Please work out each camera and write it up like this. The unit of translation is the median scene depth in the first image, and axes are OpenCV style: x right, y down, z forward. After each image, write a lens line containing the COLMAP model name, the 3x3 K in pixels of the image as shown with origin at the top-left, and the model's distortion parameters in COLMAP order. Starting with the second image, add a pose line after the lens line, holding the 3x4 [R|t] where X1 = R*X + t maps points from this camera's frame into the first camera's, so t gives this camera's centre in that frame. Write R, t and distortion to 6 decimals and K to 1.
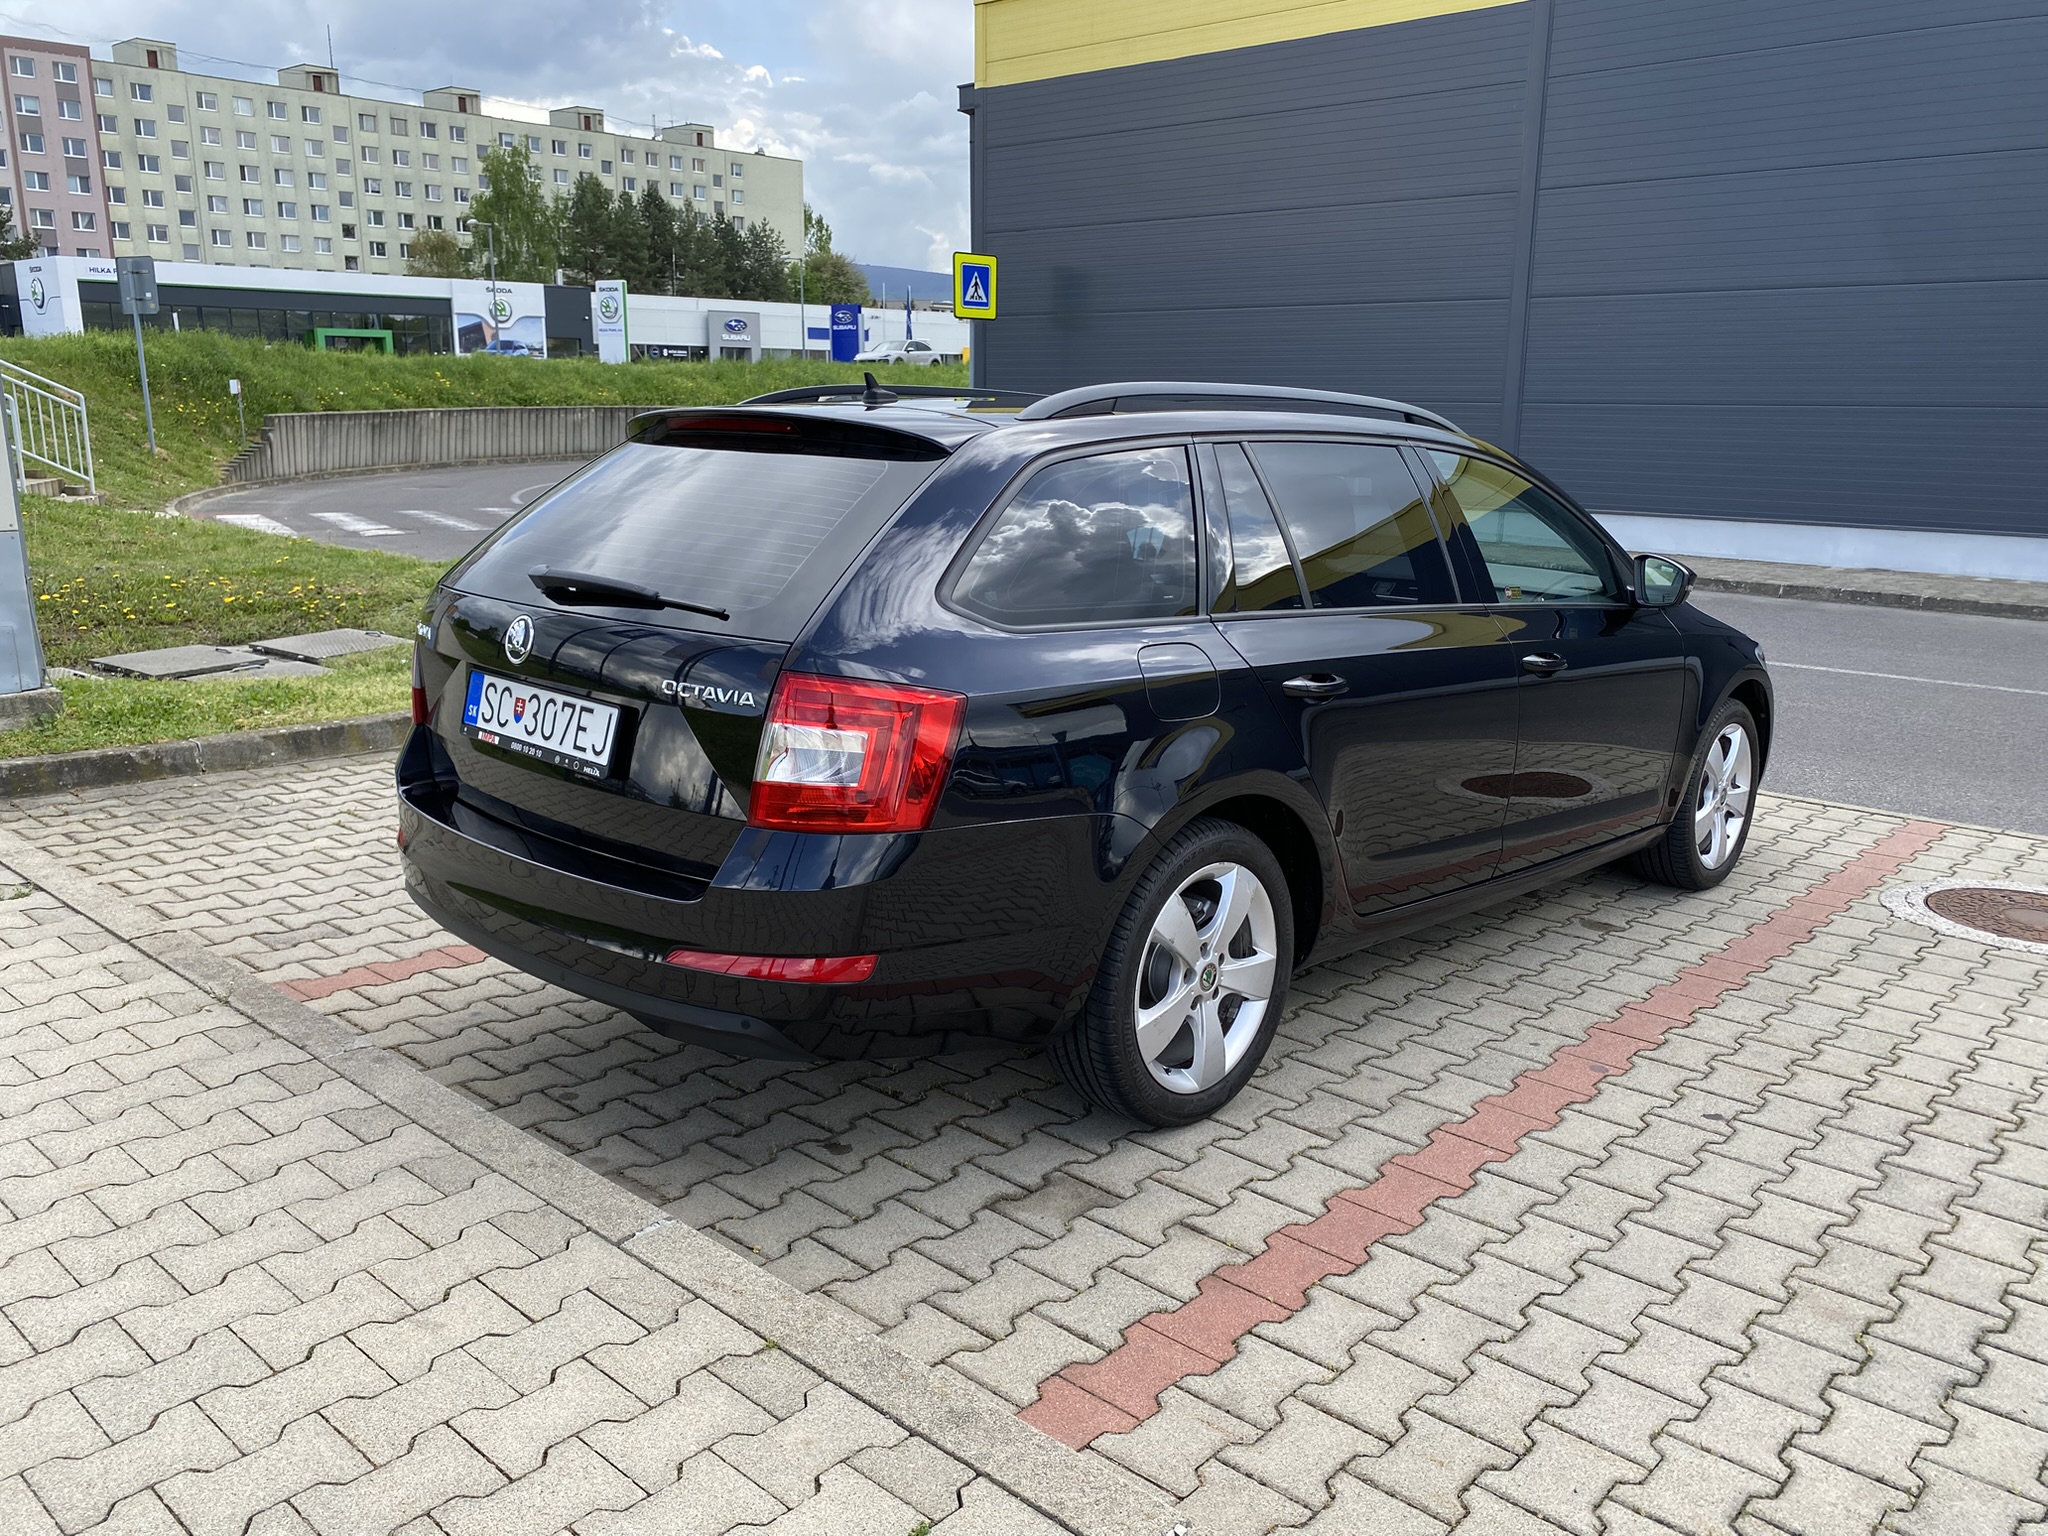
lens RADIAL K [[1532.2, 0, 1037.5], [0, 1532.2, 838.7], [0, 0, 1]] dist [-0.000793, 0.005462]
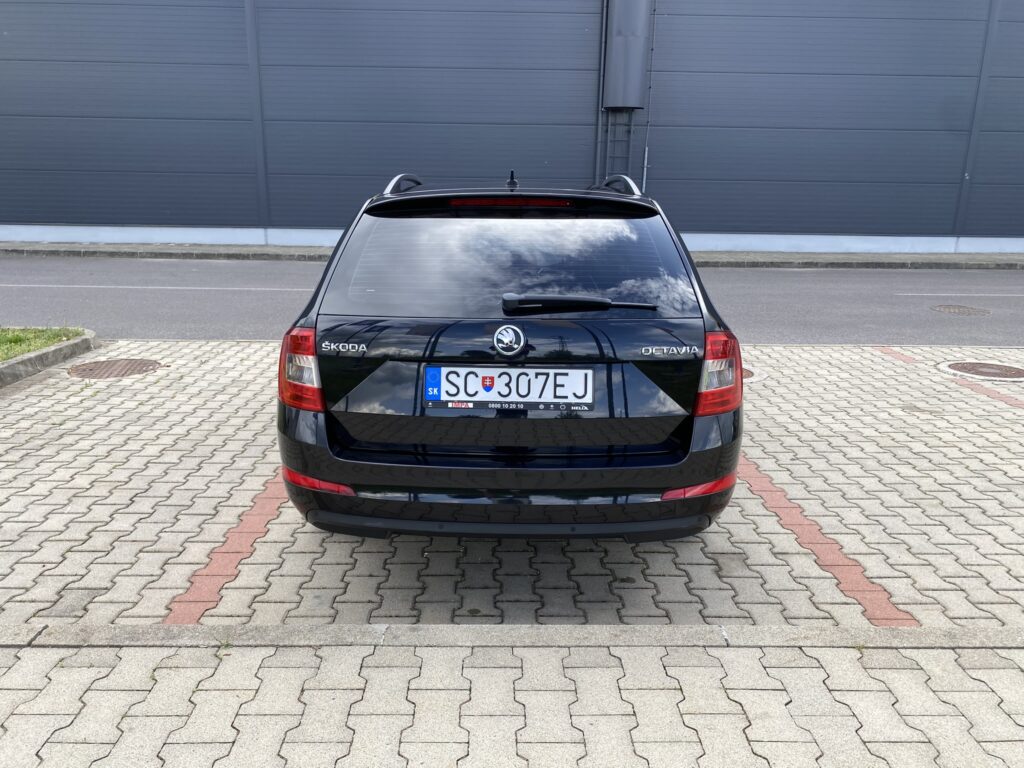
lens RADIAL K [[766.1, 0, 520.1], [0, 766.1, 381.4], [0, 0, 1]] dist [-0.000793, 0.005462]
pose [[0.736589, -0.176225, 0.652979, -0.864215], [0.181002, 0.981605, 0.060736, -0.132727], [-0.651671, 0.073453, 0.754936, 0.368543]]
